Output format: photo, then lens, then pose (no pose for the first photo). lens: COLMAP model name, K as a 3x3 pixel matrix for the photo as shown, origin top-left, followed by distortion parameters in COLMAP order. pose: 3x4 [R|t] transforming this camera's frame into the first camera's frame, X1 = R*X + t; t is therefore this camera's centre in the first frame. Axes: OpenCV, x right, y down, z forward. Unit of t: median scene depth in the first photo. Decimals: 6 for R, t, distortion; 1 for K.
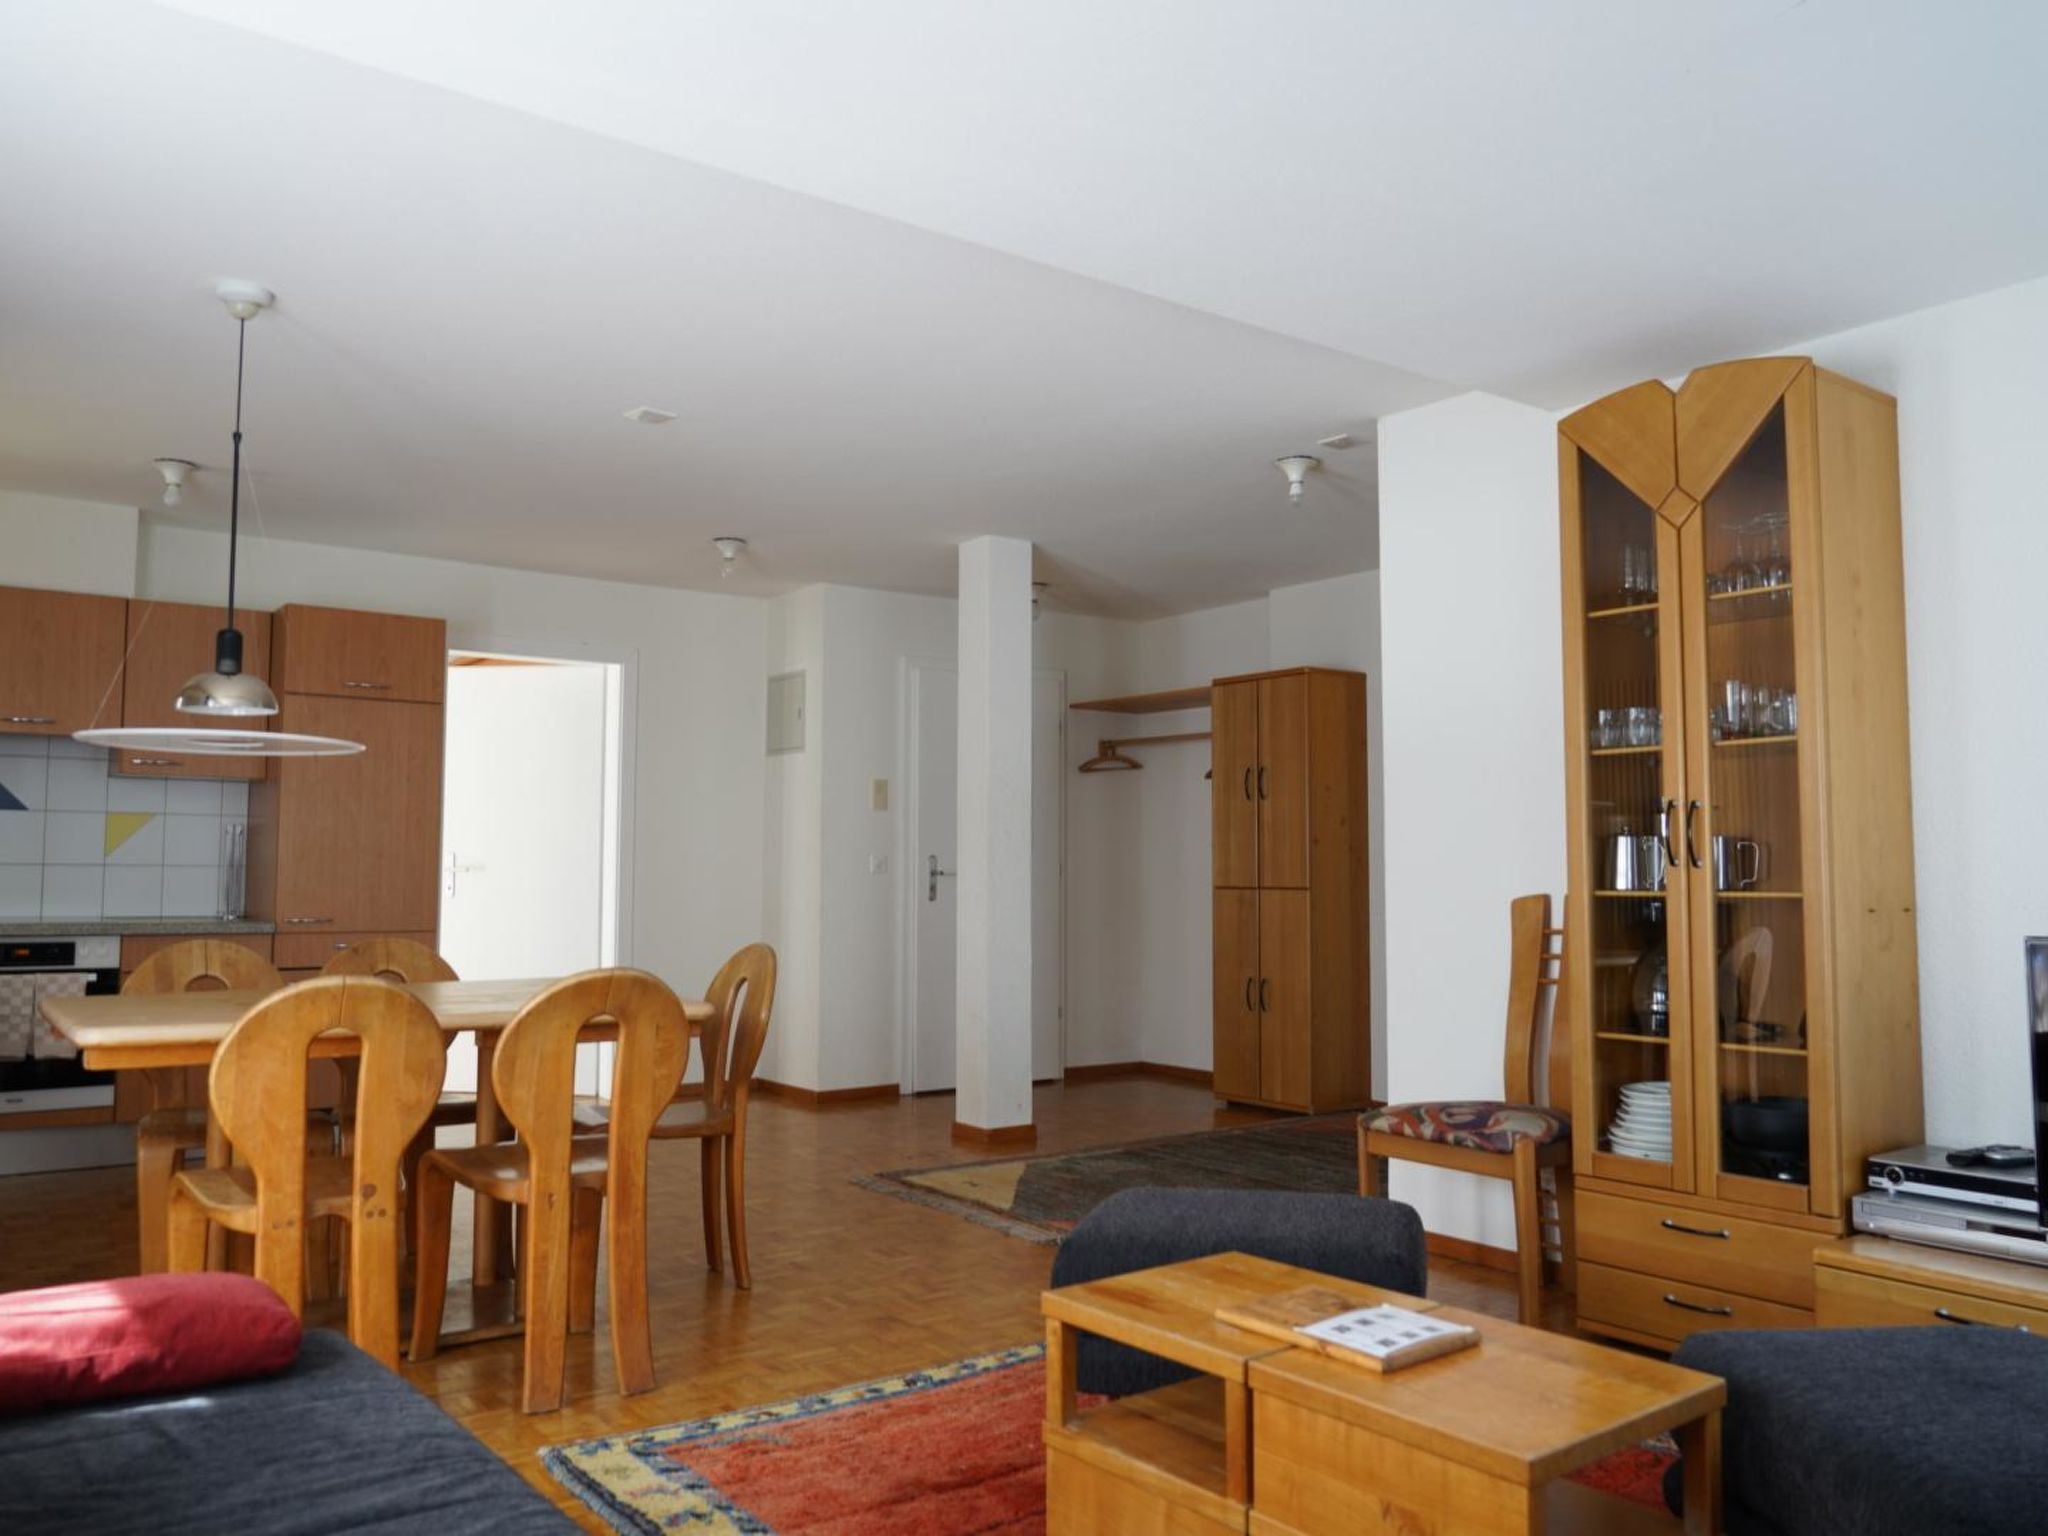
lens RADIAL K [[1563.0, 0, 1025.8], [0, 1563.0, 768.9], [0, 0, 1]] dist [-0.012875, -0.001395]
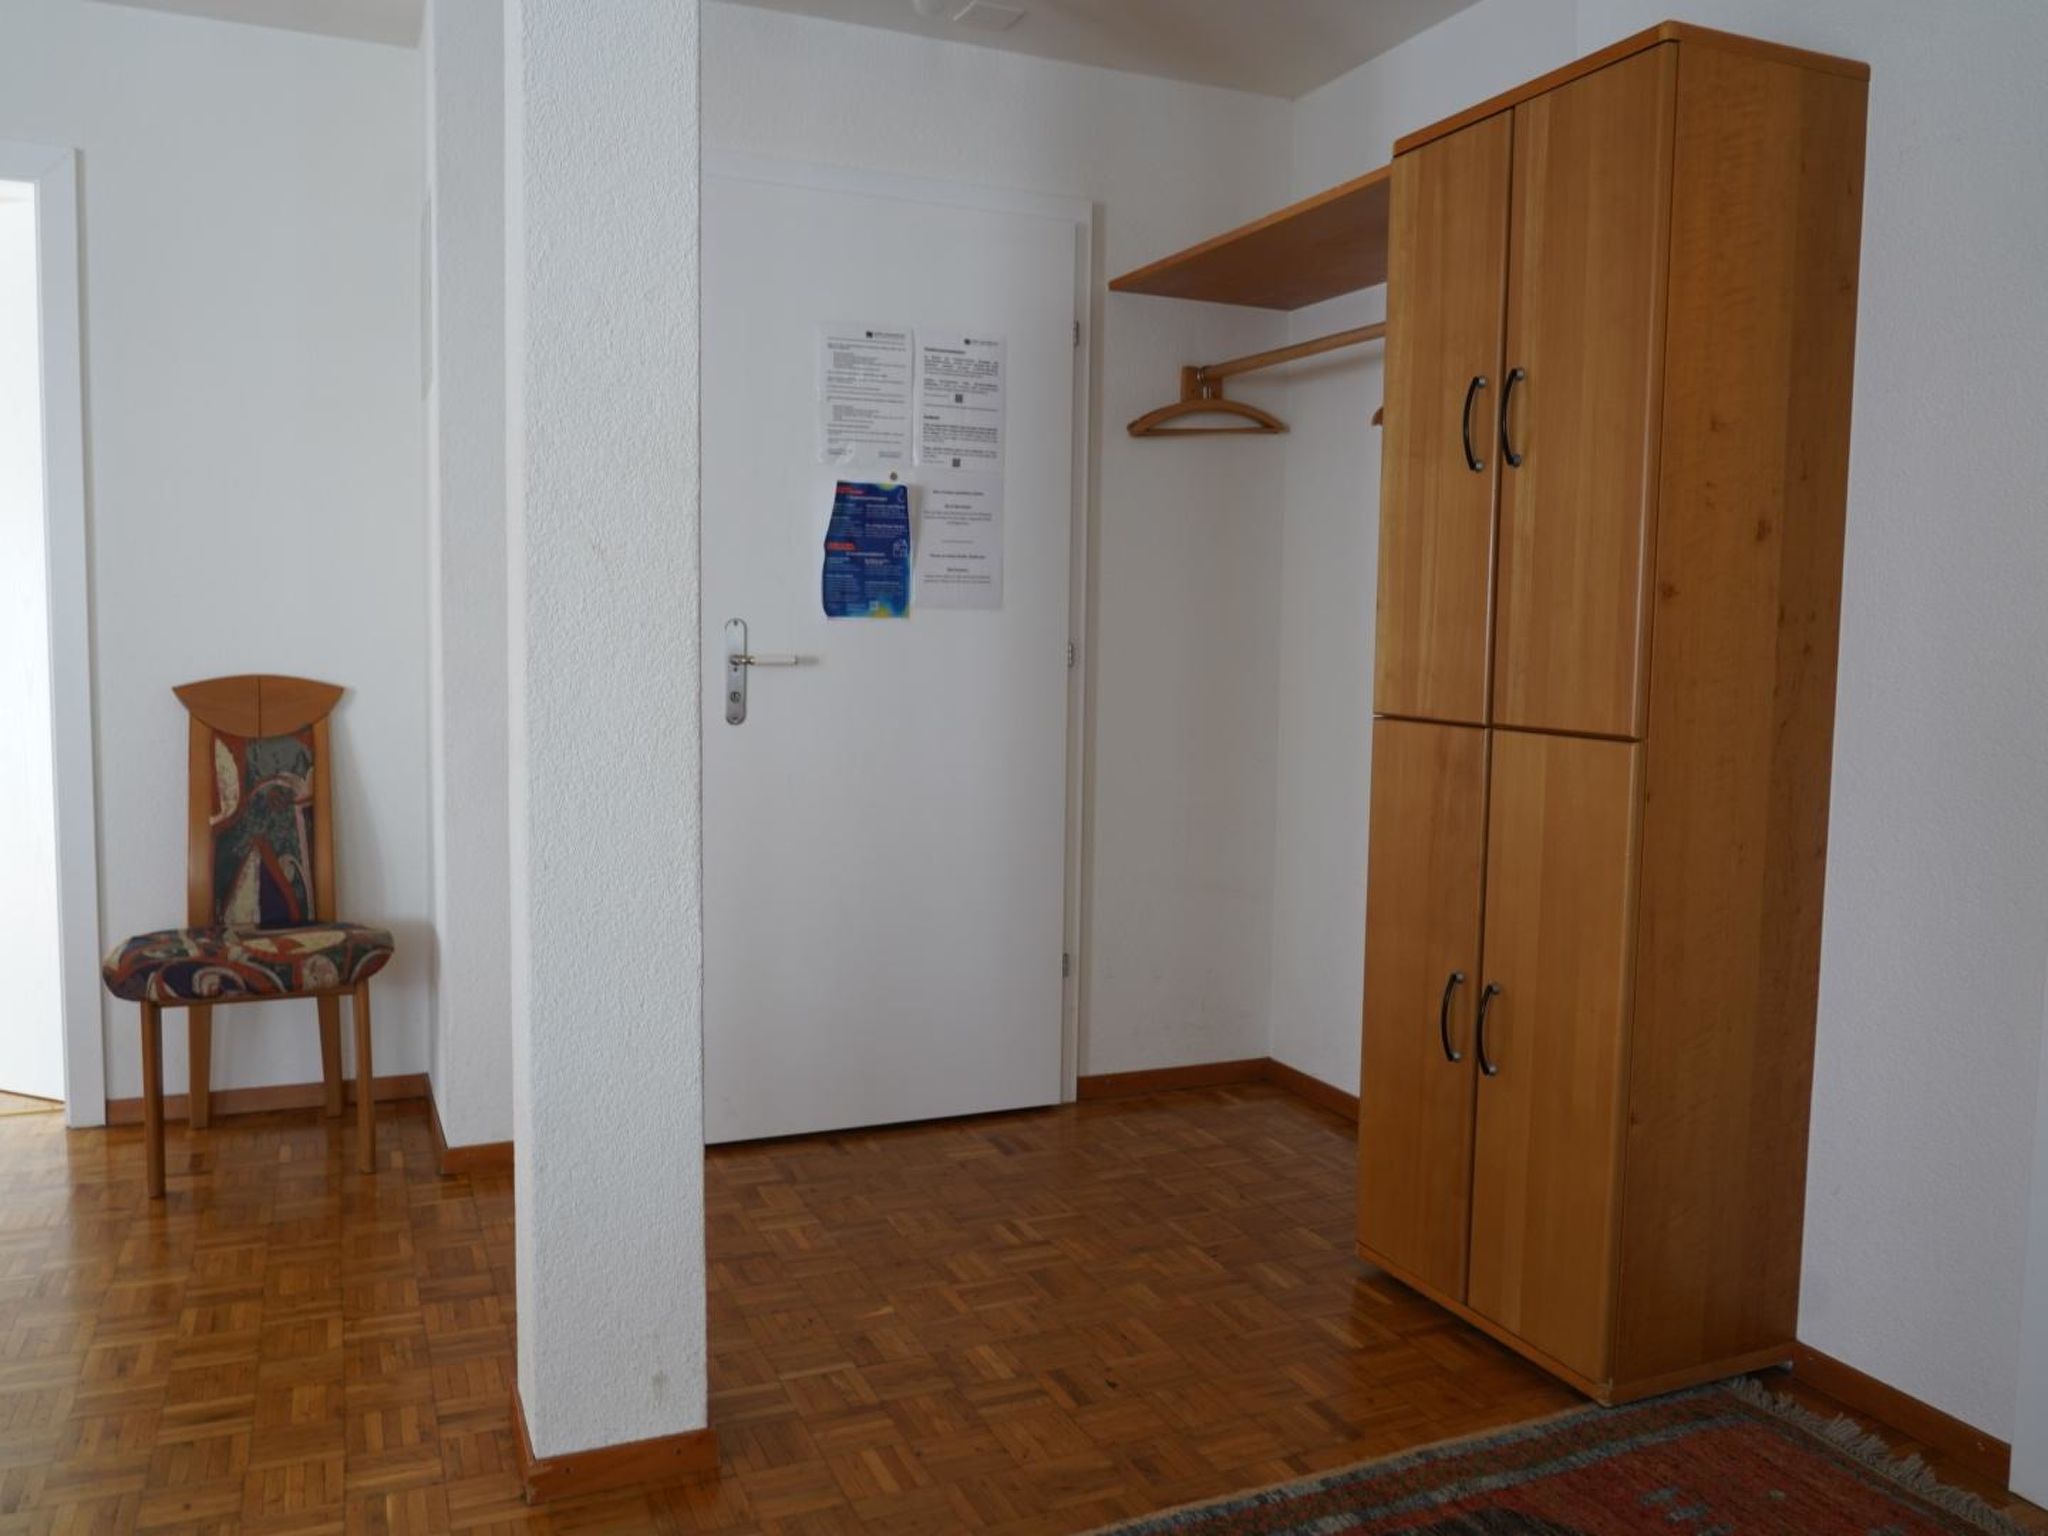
lens RADIAL K [[1563.0, 0, 1024.0], [0, 1563.0, 764.5], [0, 0, 1]] dist [-0.012875, -0.001395]
pose [[0.973544, 0.031144, -0.226366, 0.127309], [0.003817, 0.988313, 0.152390, 0.031235], [0.228467, -0.149223, 0.962048, 0.640382]]
